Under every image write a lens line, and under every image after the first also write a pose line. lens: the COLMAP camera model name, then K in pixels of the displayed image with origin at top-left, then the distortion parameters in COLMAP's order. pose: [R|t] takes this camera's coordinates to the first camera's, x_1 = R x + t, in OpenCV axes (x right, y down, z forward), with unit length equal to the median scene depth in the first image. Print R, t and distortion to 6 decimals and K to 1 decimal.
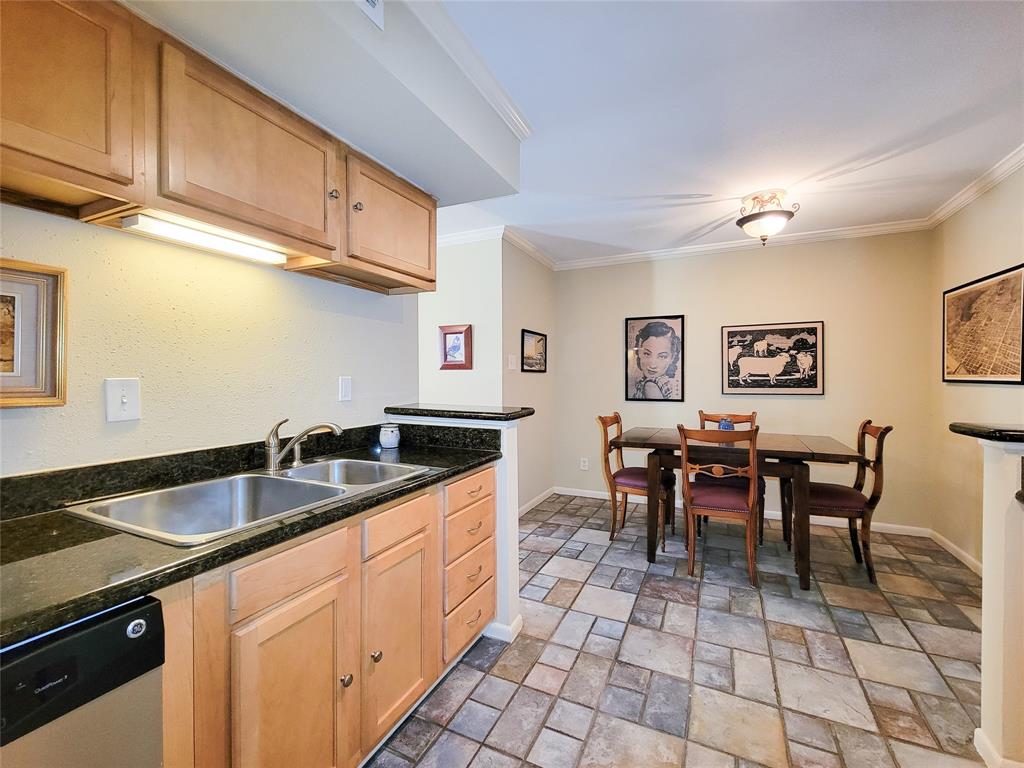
lens RADIAL K [[415.0, 0, 512.0], [0, 415.0, 384.0], [0, 0, 1]] dist [-0.000751, -0.001072]
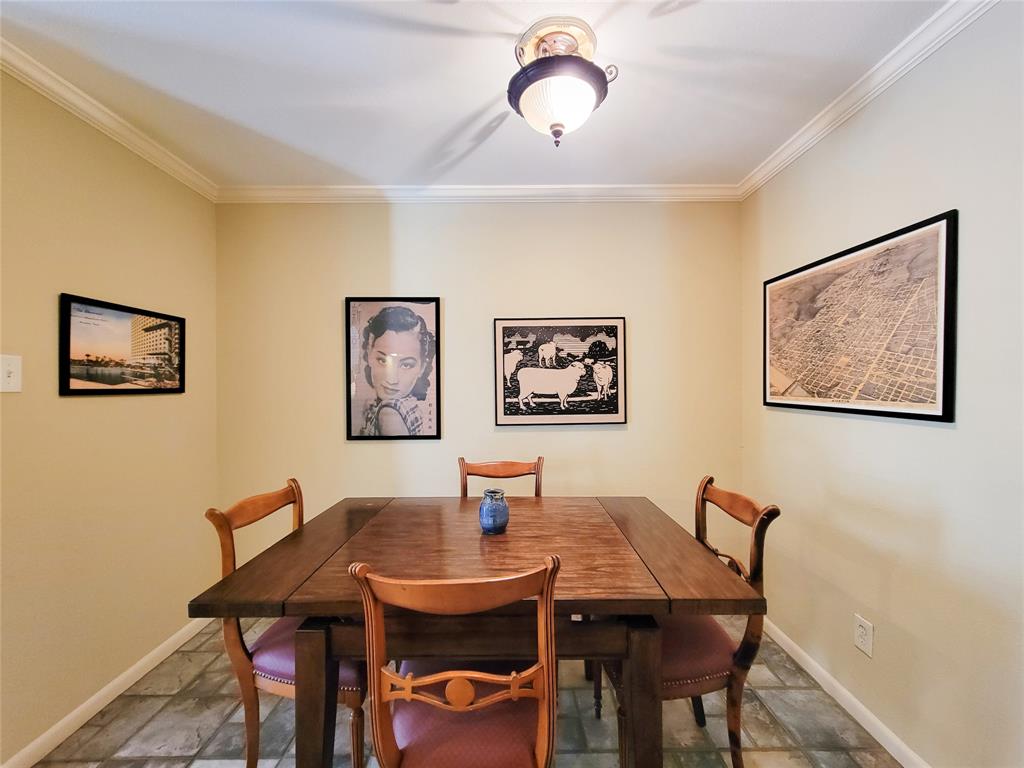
lens RADIAL K [[415.0, 0, 512.0], [0, 415.0, 384.0], [0, 0, 1]] dist [-0.000751, -0.001072]
pose [[0.890876, -0.004076, 0.454229, 0.256403], [0.013206, 0.999769, -0.016930, -0.029618], [-0.454055, 0.021081, 0.890724, 0.450491]]
